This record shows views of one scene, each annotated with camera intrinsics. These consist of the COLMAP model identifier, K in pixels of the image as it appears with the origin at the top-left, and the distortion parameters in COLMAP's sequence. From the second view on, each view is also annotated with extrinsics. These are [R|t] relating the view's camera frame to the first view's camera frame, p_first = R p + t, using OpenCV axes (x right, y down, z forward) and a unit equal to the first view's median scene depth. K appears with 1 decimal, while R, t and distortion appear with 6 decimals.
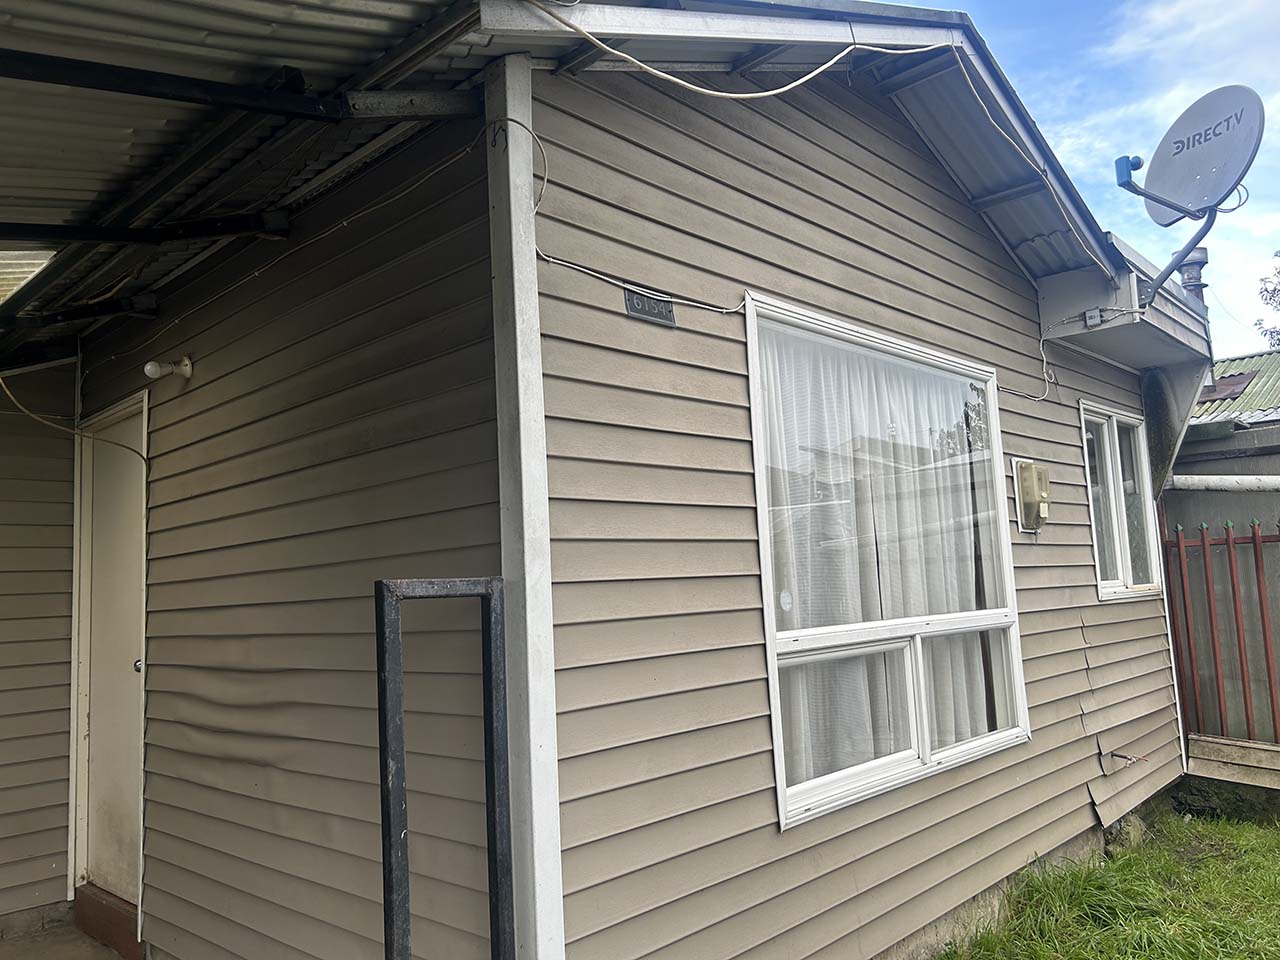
lens RADIAL K [[982.2, 0, 638.3], [0, 982.2, 477.9], [0, 0, 1]] dist [0.022461, -0.011212]
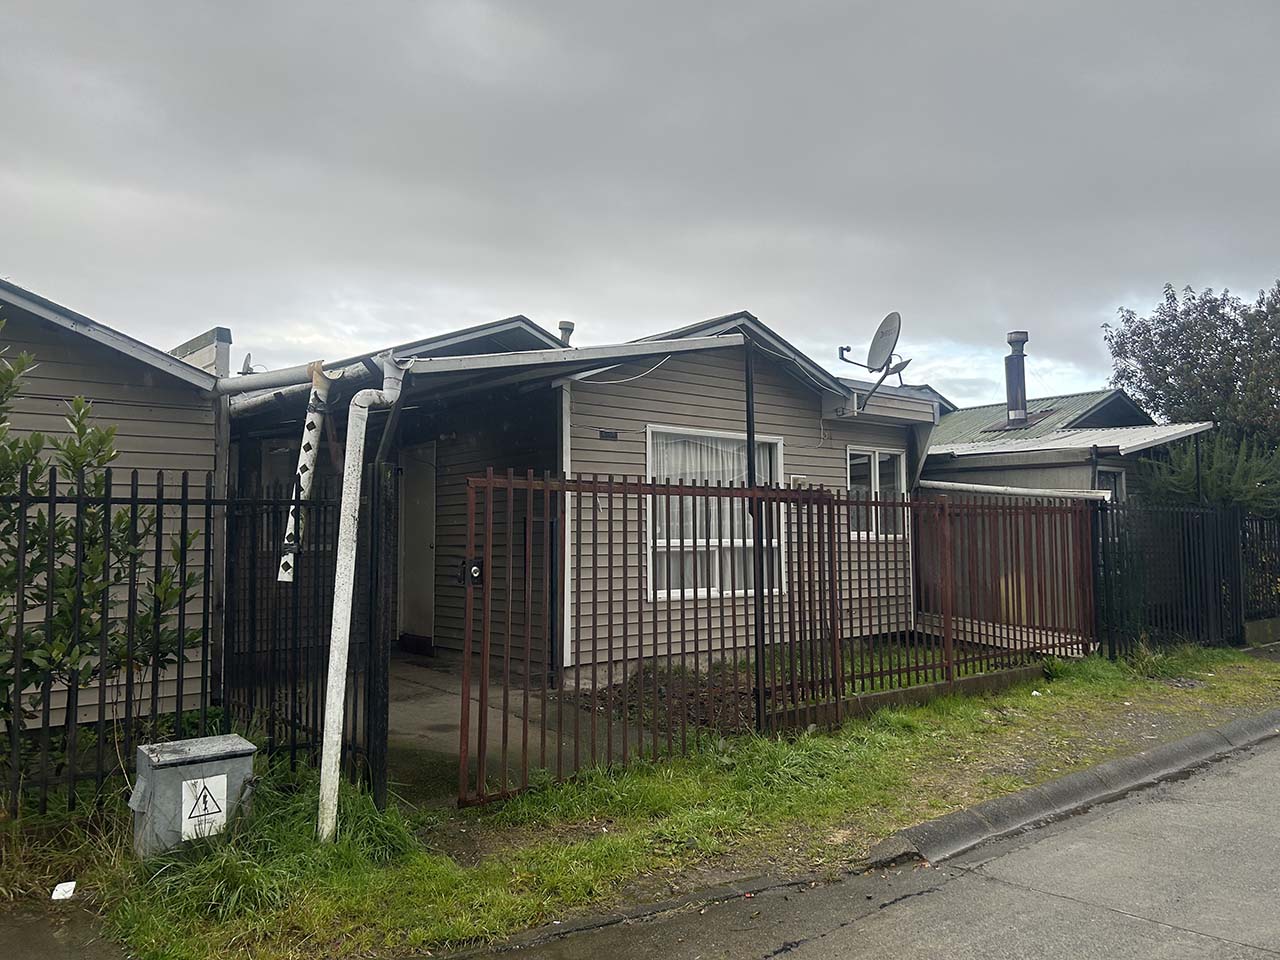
lens RADIAL K [[980.0, 0, 617.2], [0, 980.0, 467.8], [0, 0, 1]] dist [0.065276, 0.000003]
pose [[0.989271, 0.033017, -0.142313, 0.359385], [-0.026553, 0.998538, 0.047086, -0.158700], [0.143659, -0.042802, 0.988701, -1.556860]]
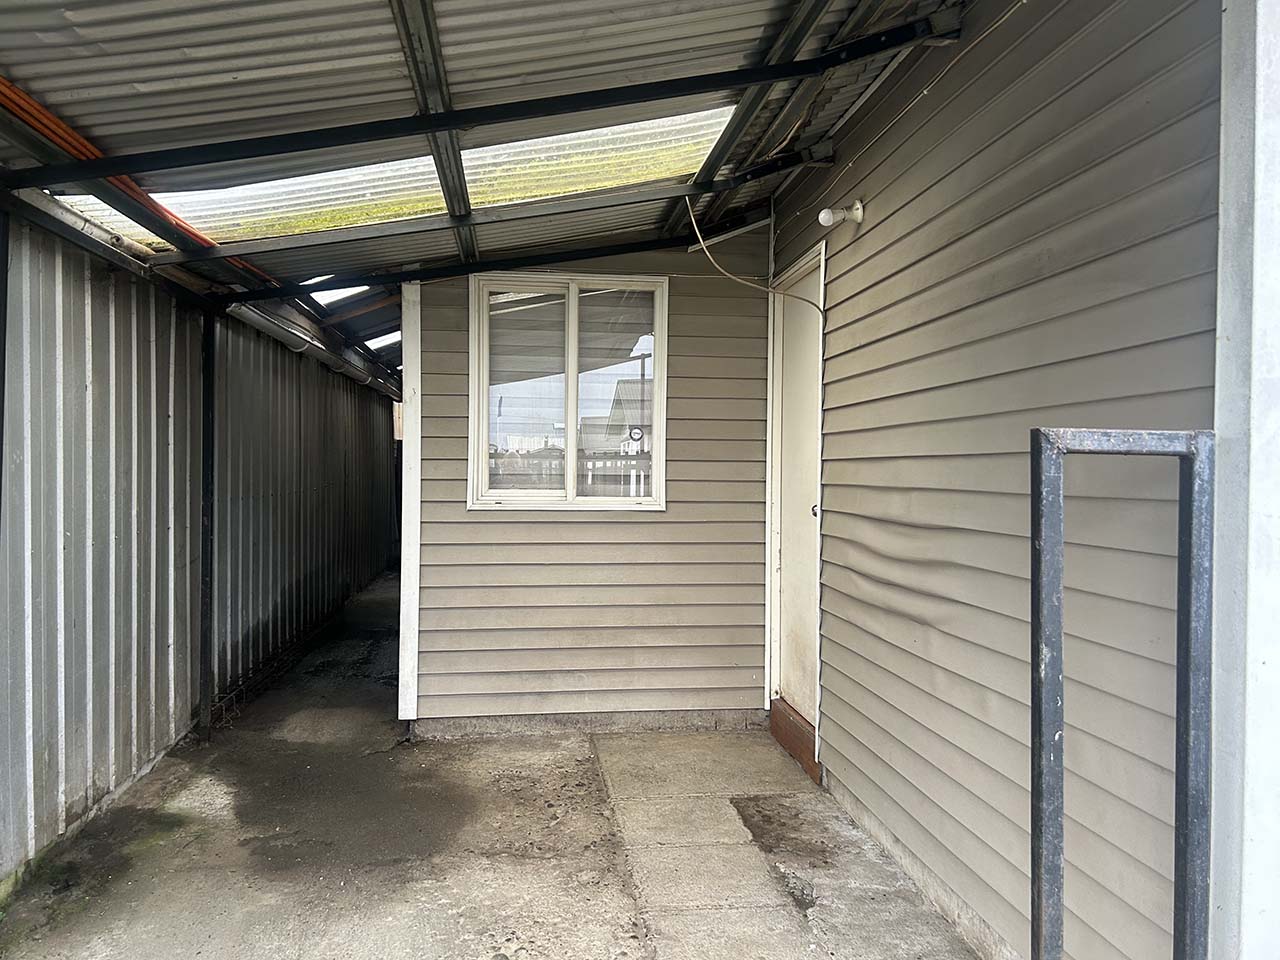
lens RADIAL K [[964.6, 0, 640.3], [0, 964.6, 474.7], [0, 0, 1]] dist [0.065811, -0.067418]
pose [[0.773829, 0.063593, -0.630195, -0.004244], [0.020904, 0.991841, 0.125755, 0.019601], [0.633050, -0.110487, 0.766186, 0.100137]]
